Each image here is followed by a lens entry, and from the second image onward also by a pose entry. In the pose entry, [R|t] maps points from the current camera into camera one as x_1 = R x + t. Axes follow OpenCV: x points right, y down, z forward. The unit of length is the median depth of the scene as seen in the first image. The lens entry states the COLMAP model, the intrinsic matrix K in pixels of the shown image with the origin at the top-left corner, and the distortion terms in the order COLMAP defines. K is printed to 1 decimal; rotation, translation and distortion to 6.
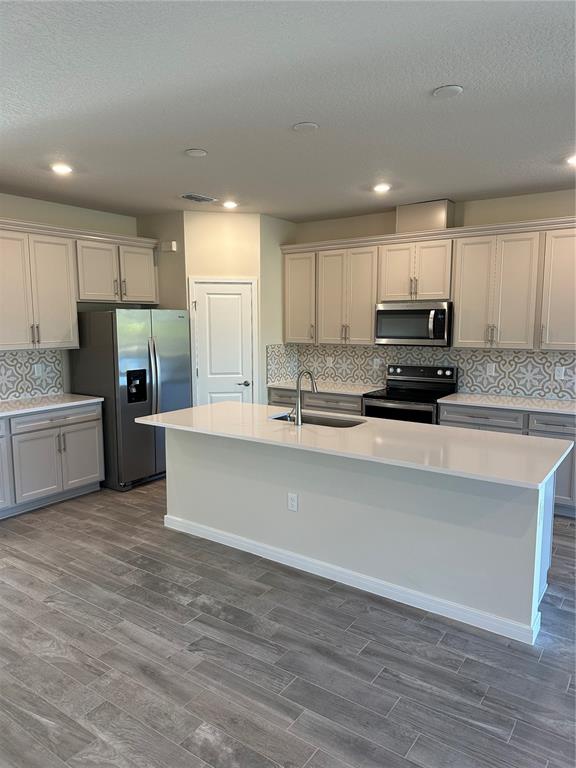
lens RADIAL K [[538.7, 0, 284.4], [0, 538.7, 377.7], [0, 0, 1]] dist [0.051712, -0.051845]
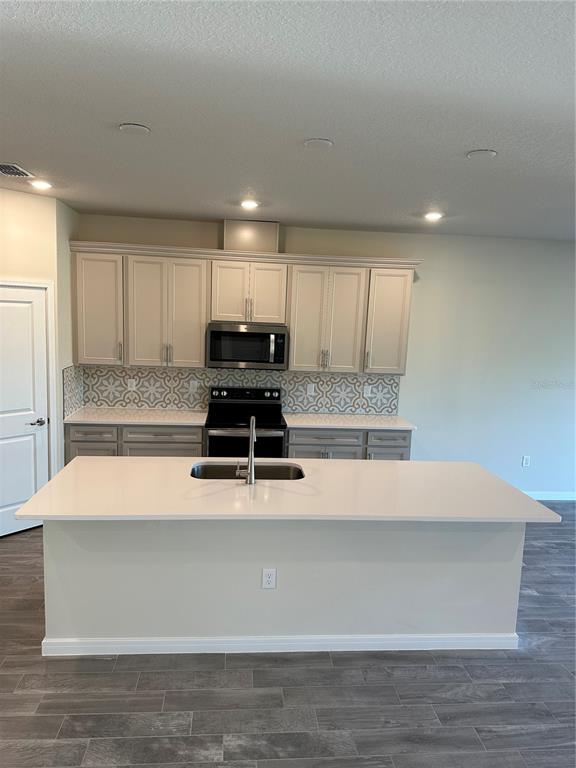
lens RADIAL K [[538.7, 0, 296.0], [0, 538.7, 385.9], [0, 0, 1]] dist [0.051712, -0.051845]
pose [[0.759660, -0.053726, 0.648097, -0.349245], [0.027017, 0.998328, 0.051093, -0.082610], [-0.649759, -0.021304, 0.759842, 0.230975]]
